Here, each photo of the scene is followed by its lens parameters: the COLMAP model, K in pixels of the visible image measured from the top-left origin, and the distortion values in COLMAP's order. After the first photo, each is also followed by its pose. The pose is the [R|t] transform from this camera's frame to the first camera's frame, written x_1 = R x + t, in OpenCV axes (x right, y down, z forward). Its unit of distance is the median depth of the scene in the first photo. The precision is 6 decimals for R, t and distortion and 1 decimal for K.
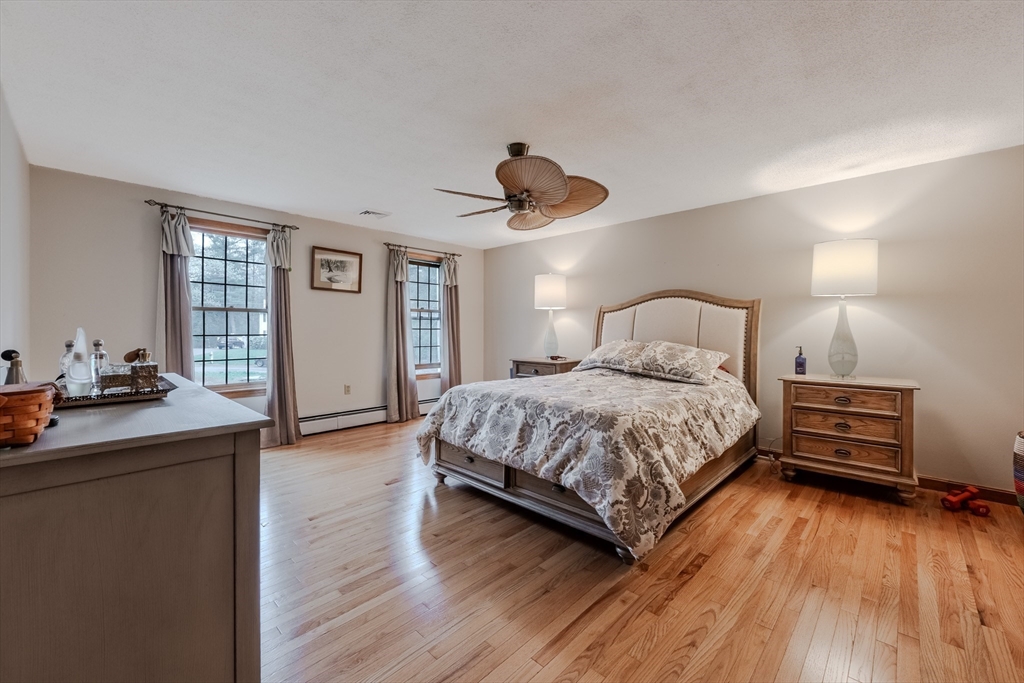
lens RADIAL K [[404.8, 0, 513.0], [0, 404.8, 340.7], [0, 0, 1]] dist [0.000178, -0.000033]
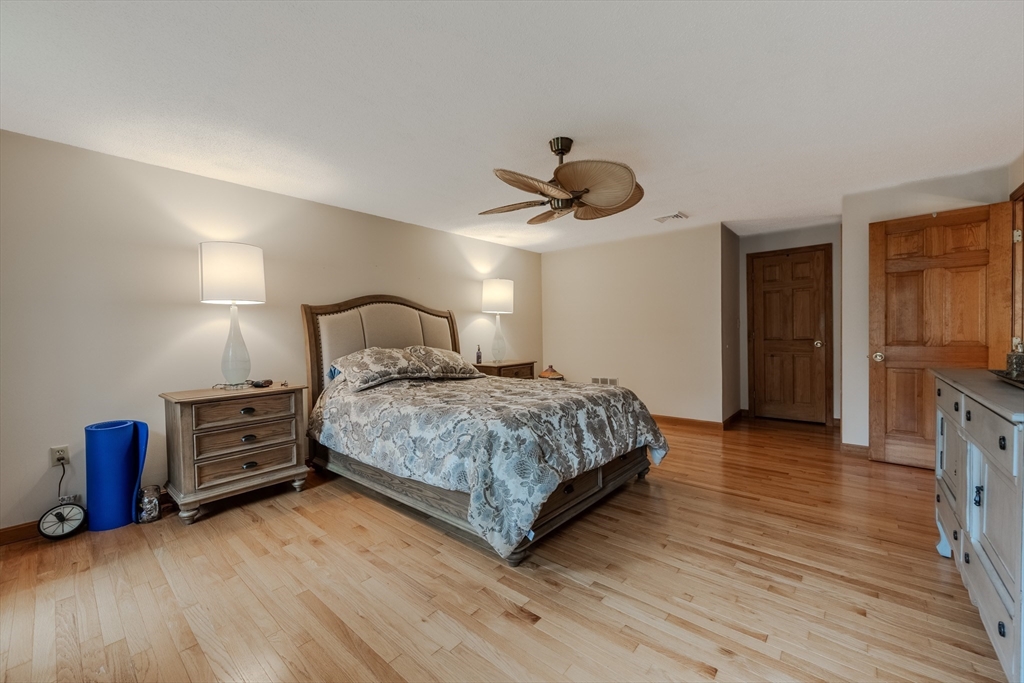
lens RADIAL K [[401.7, 0, 510.0], [0, 401.7, 340.5], [0, 0, 1]] dist [0.049038, -0.000003]
pose [[-0.045324, -0.025760, 0.998640, -0.754242], [0.040049, 0.998817, 0.027582, -0.035983], [-0.998169, 0.041245, -0.044239, 0.915498]]
